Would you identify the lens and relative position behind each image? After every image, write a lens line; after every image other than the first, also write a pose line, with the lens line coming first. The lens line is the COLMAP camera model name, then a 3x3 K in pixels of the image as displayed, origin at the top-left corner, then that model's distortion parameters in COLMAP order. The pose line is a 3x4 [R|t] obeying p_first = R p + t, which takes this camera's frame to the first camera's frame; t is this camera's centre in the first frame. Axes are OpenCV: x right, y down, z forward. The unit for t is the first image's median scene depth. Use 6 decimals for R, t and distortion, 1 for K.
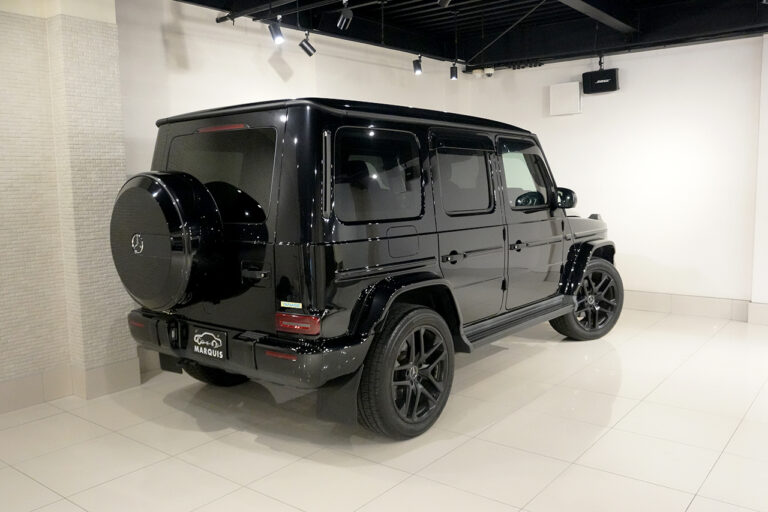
lens RADIAL K [[662.6, 0, 384.0], [0, 662.6, 256.0], [0, 0, 1]] dist [-0.006068, -0.021376]
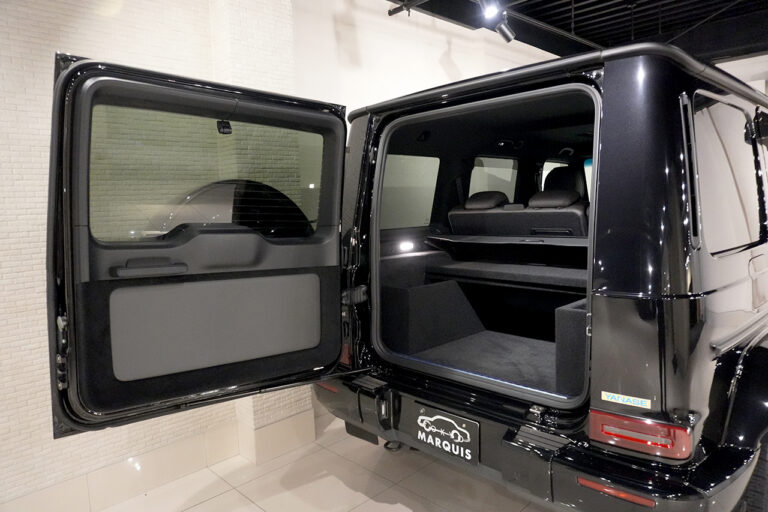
lens RADIAL K [[528.0, 0, 384.0], [0, 528.0, 256.0], [0, 0, 1]] dist [-0.010066, 0.001207]
pose [[0.990969, -0.002473, -0.134069, -0.248543], [0.001630, 0.999978, -0.006403, -0.041487], [0.134081, 0.006126, 0.990951, 0.456601]]
